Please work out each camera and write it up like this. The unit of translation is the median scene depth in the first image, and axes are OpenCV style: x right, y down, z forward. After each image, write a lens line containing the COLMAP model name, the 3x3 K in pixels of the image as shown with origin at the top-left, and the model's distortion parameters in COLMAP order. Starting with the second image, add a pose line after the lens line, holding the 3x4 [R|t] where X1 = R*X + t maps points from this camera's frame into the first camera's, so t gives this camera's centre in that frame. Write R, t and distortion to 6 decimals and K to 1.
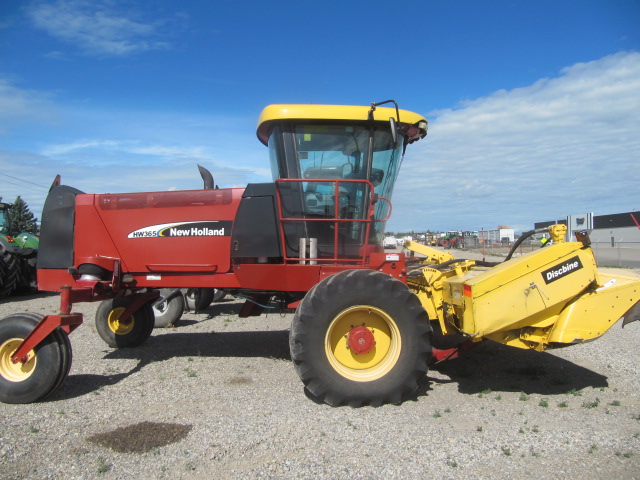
lens RADIAL K [[536.7, 0, 320.0], [0, 536.7, 240.0], [0, 0, 1]] dist [-0.015367, 0.006606]
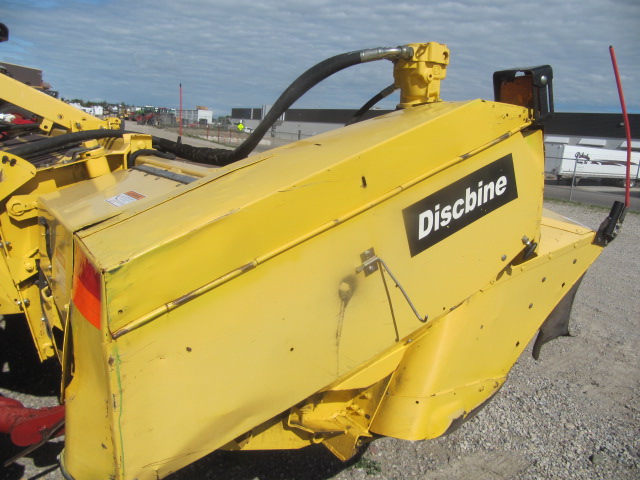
lens RADIAL K [[527.7, 0, 320.0], [0, 527.7, 240.0], [0, 0, 1]] dist [-0.050751, 0.022486]
pose [[0.846310, -0.005246, 0.532665, 0.186244], [-0.114539, 0.974770, 0.191582, 0.023778], [-0.520231, -0.223149, 0.824357, 0.607762]]
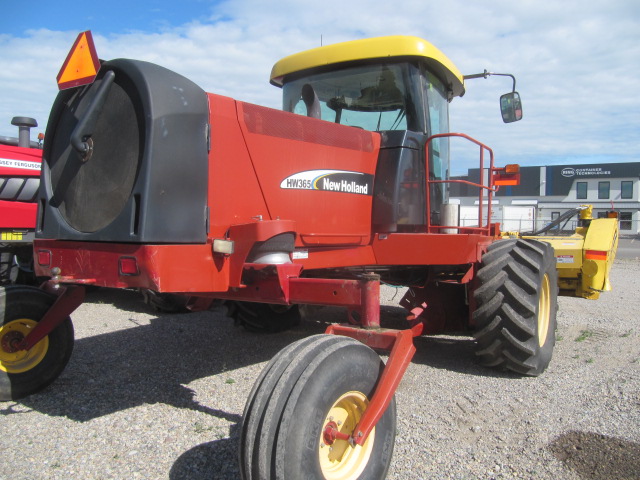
lens RADIAL K [[536.7, 0, 320.0], [0, 536.7, 240.0], [0, 0, 1]] dist [-0.015367, 0.006606]
pose [[0.580083, -0.005523, 0.814538, -0.805551], [-0.036921, 0.998771, 0.033066, 0.031627], [-0.813720, -0.049255, 0.579167, 0.628002]]
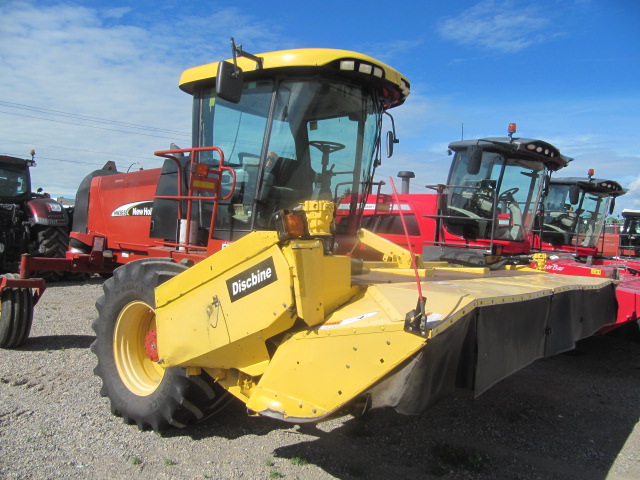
lens RADIAL K [[527.7, 0, 320.0], [0, 527.7, 240.0], [0, 0, 1]] dist [-0.050751, 0.022486]
pose [[0.762402, 0.050606, -0.645122, 0.641161], [-0.043365, 0.998692, 0.027093, -0.002822], [0.645649, 0.007320, 0.763599, 0.467209]]
